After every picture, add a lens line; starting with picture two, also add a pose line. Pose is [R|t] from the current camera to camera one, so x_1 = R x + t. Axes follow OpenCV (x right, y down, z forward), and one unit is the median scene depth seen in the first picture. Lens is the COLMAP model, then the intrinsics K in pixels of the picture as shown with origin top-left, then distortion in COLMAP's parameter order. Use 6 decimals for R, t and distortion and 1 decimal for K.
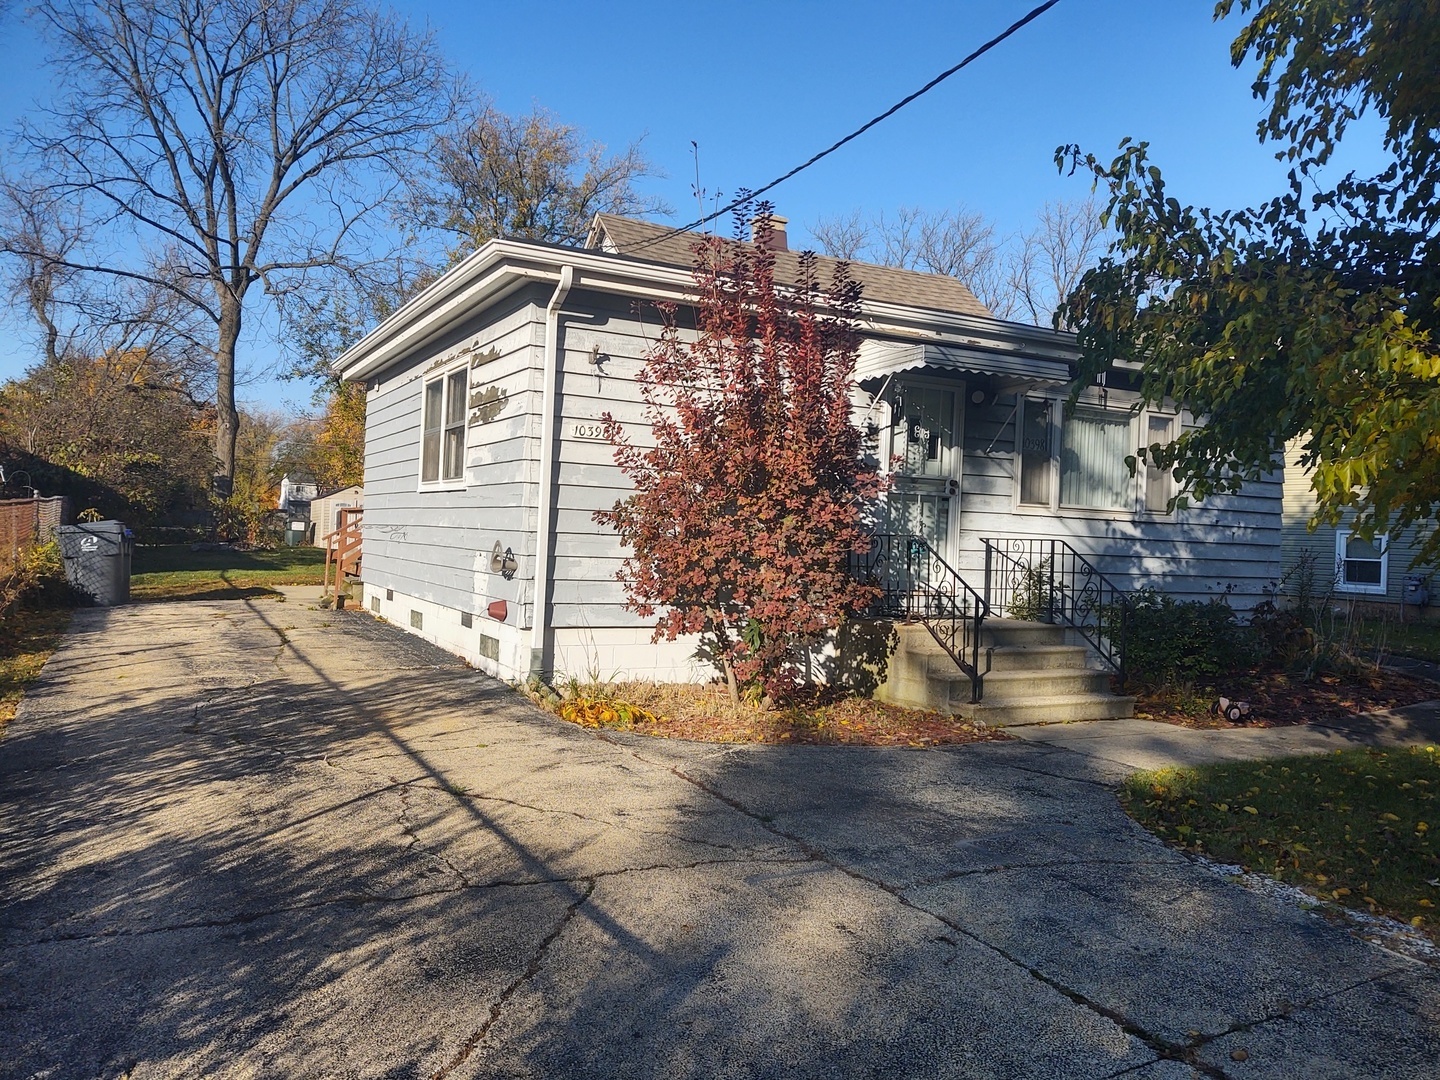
lens RADIAL K [[1112.7, 0, 711.9], [0, 1112.7, 511.8], [0, 0, 1]] dist [0.077554, -0.104893]
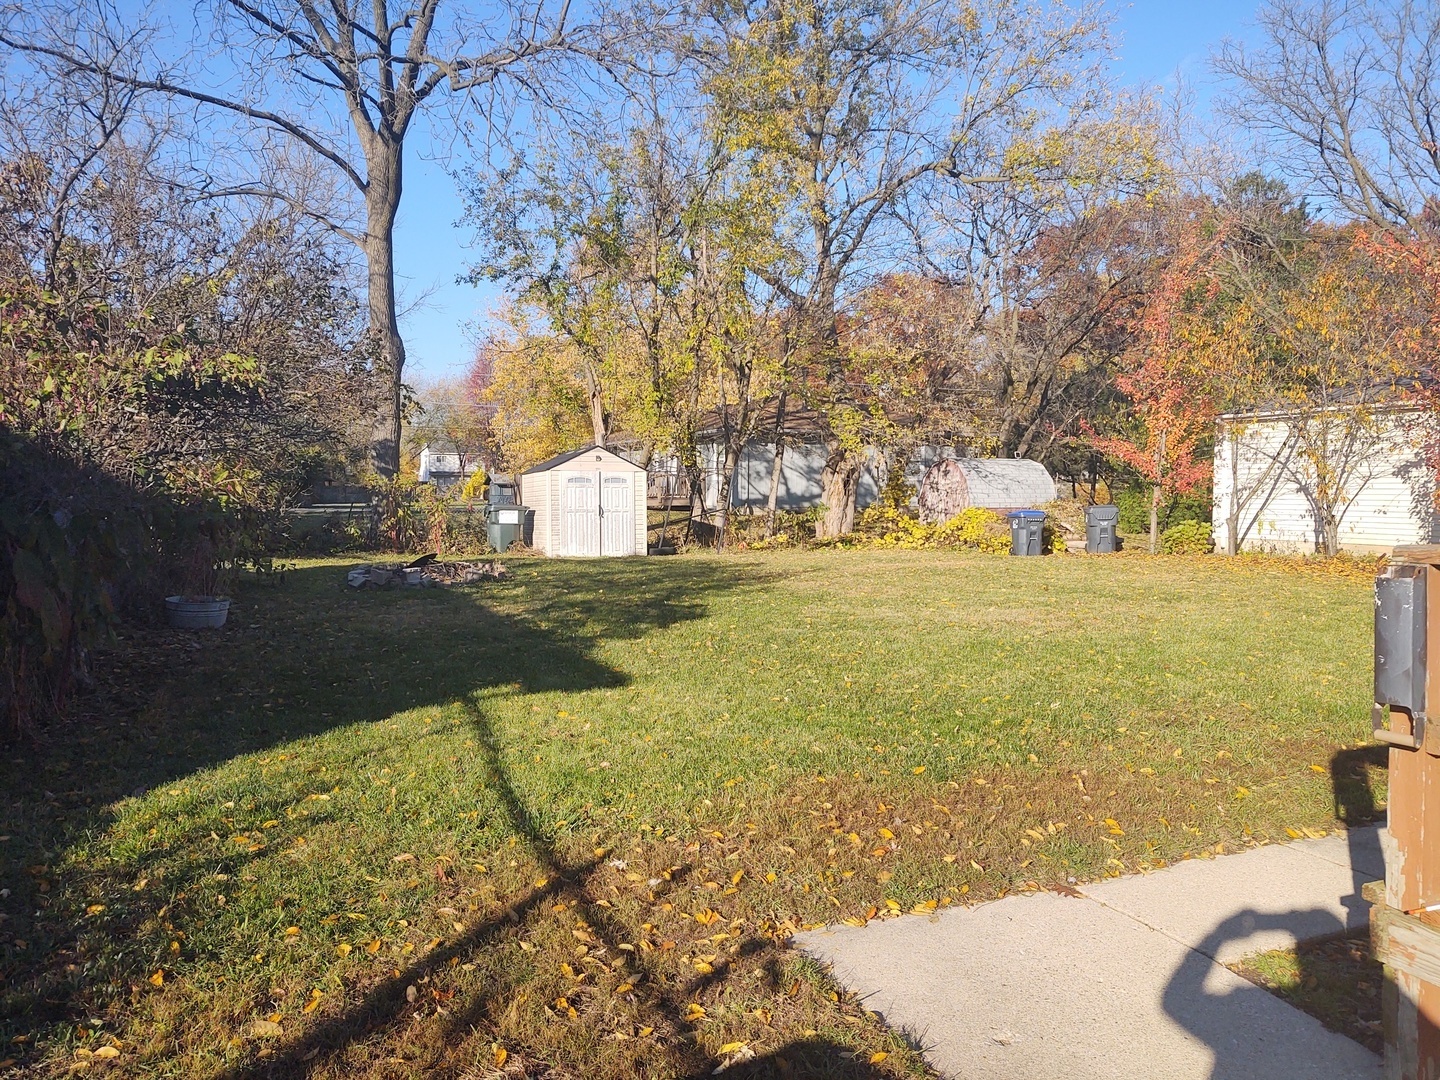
lens RADIAL K [[1112.7, 0, 711.9], [0, 1112.7, 511.8], [0, 0, 1]] dist [0.077554, -0.104893]
pose [[0.993873, -0.034617, -0.104971, -0.578408], [0.038666, 0.998575, 0.036782, -0.023957], [0.103549, -0.040615, 0.993795, 1.214971]]
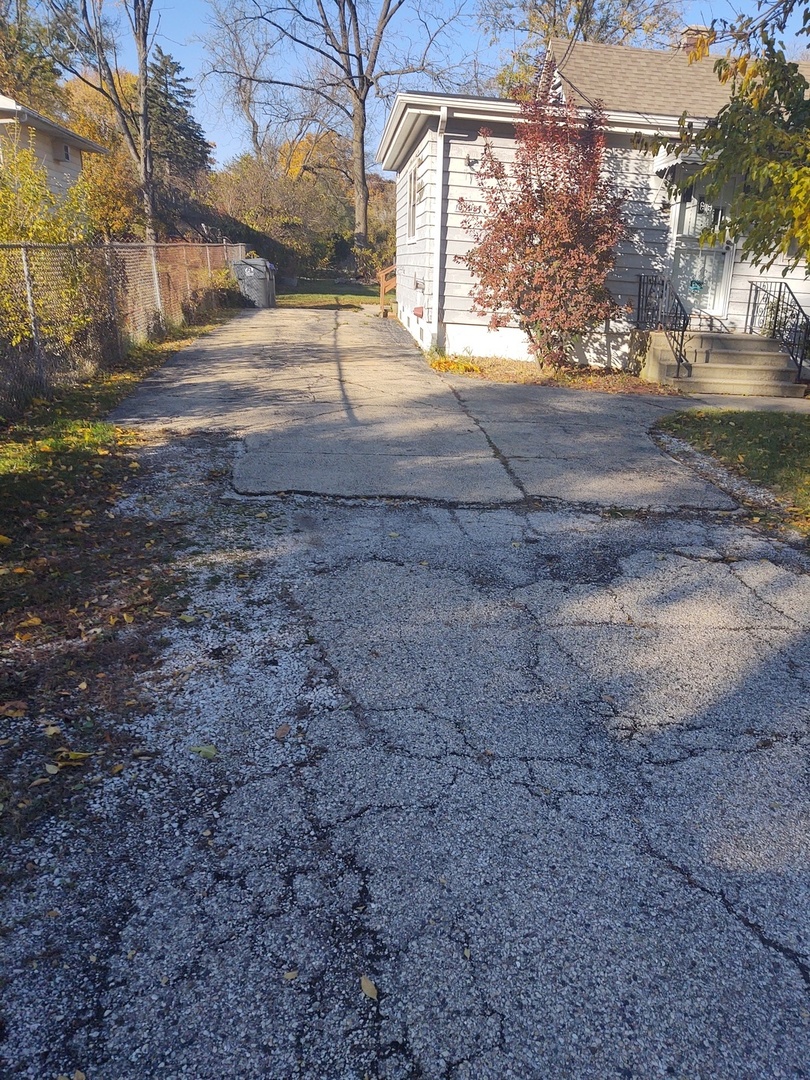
lens RADIAL K [[834.5, 0, 483.9], [0, 834.5, 546.1], [0, 0, 1]] dist [0.077554, -0.104893]
pose [[0.951661, 0.117166, -0.283924, 0.284464], [-0.021594, 0.947619, 0.318672, 0.007424], [0.306389, -0.297137, 0.904342, -0.283291]]
